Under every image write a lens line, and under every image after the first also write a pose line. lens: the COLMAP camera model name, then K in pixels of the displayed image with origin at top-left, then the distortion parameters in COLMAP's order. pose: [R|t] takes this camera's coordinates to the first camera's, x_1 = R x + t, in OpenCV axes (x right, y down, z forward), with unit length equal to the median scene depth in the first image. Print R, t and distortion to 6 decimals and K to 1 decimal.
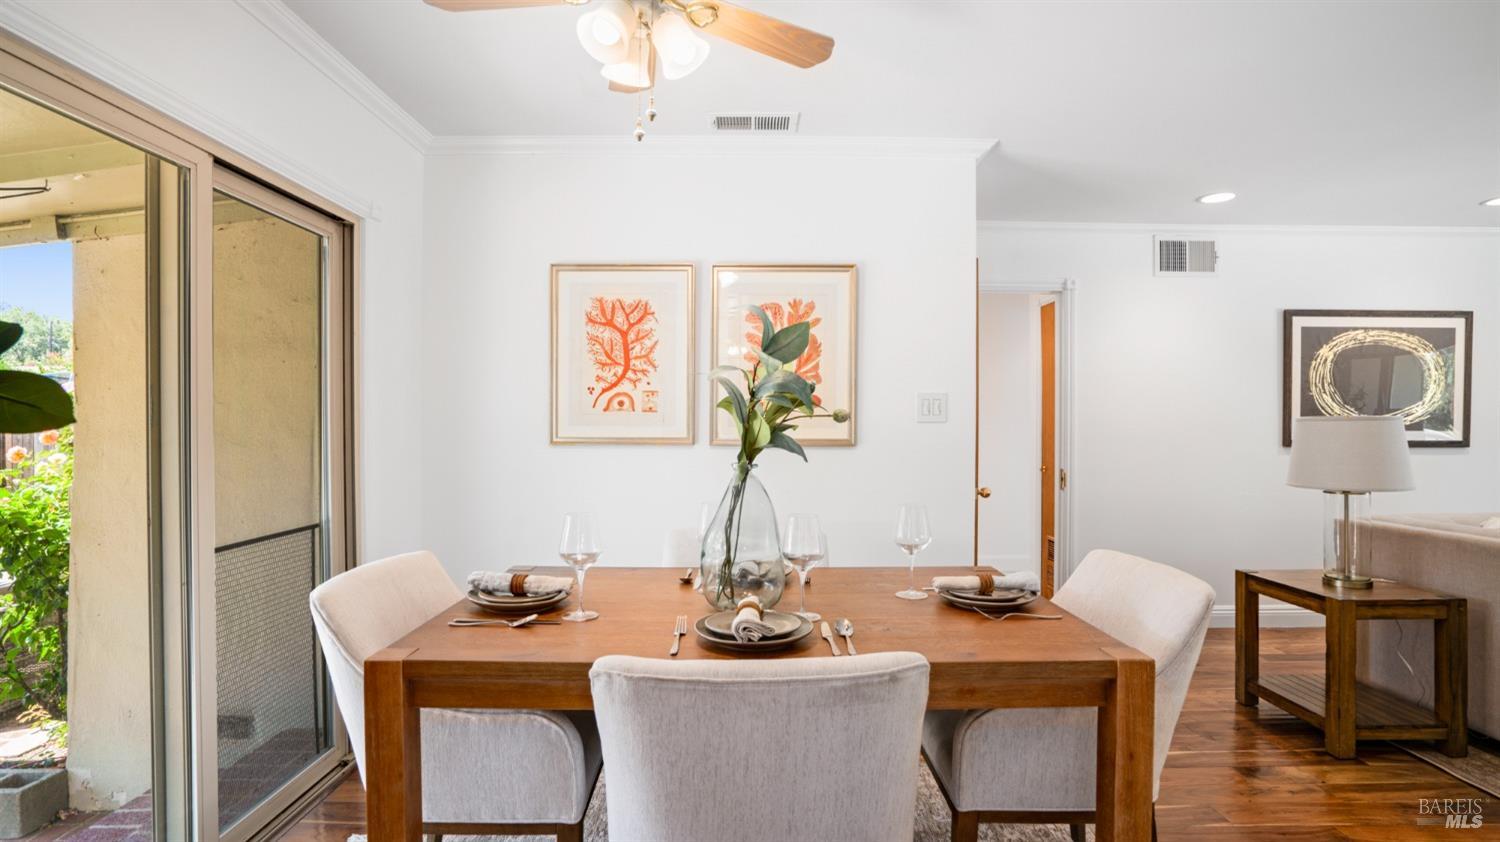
lens RADIAL K [[705.2, 0, 744.2], [0, 705.2, 422.6], [0, 0, 1]] dist [-0.060752, 0.022840]
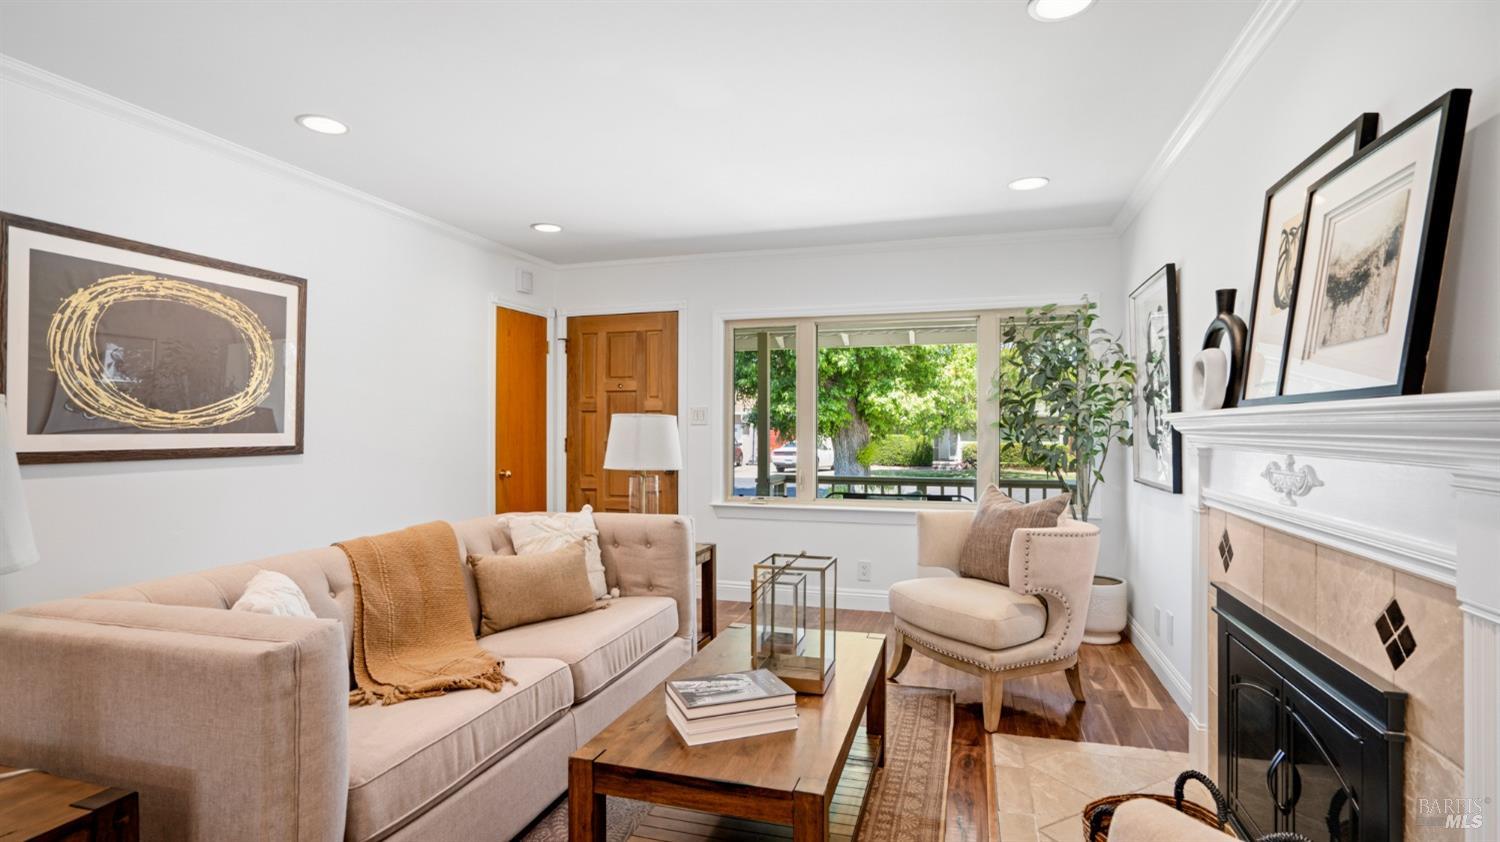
lens RADIAL K [[727.9, 0, 750.0], [0, 727.9, 421.0], [0, 0, 1]] dist [0.001958, 0.000596]
pose [[0.288528, 0.006307, 0.957451, 0.418271], [0.006971, 0.999938, -0.008688, 0.009489], [-0.957446, 0.009181, 0.288467, 0.268873]]
